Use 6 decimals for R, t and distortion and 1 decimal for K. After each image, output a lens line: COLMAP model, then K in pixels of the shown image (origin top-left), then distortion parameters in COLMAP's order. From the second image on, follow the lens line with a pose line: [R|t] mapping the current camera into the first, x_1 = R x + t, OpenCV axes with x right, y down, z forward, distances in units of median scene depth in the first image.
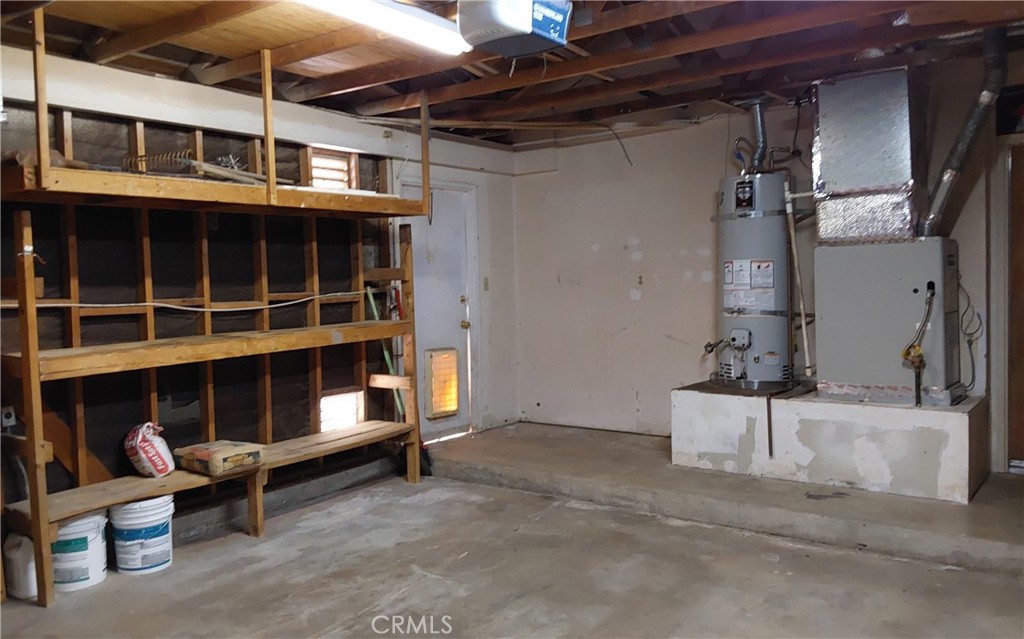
lens RADIAL K [[827.8, 0, 511.9], [0, 827.8, 318.1], [0, 0, 1]] dist [0.073895, -0.031674]
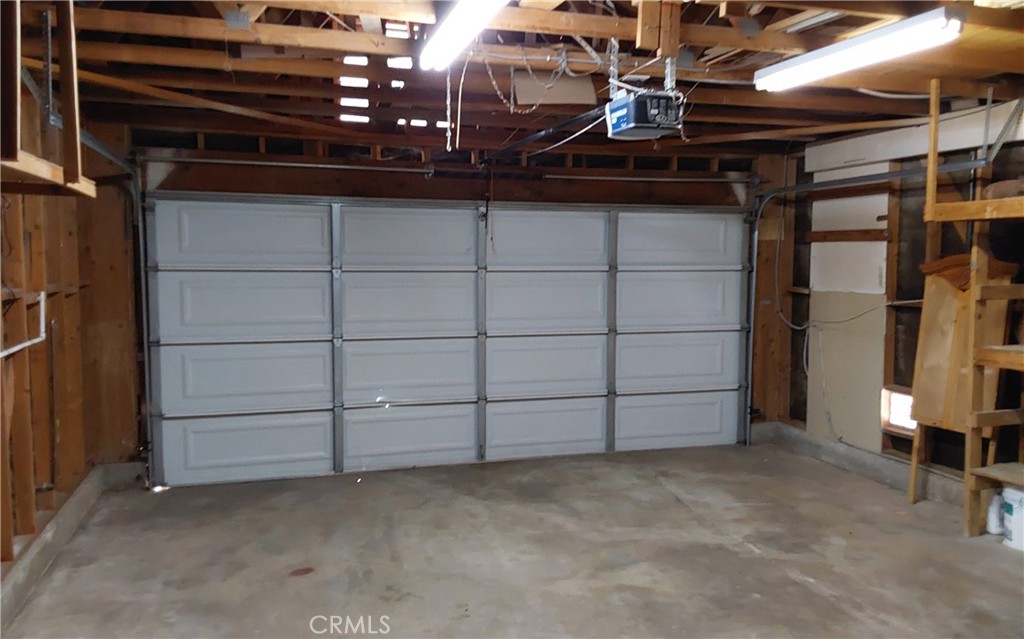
lens RADIAL K [[827.8, 0, 511.6], [0, 827.8, 319.4], [0, 0, 1]] dist [0.073895, -0.031674]
pose [[-0.599296, 0.077939, -0.796725, 0.893641], [-0.024535, 0.992994, 0.115593, -0.125812], [0.800152, 0.088822, -0.593185, 1.191017]]
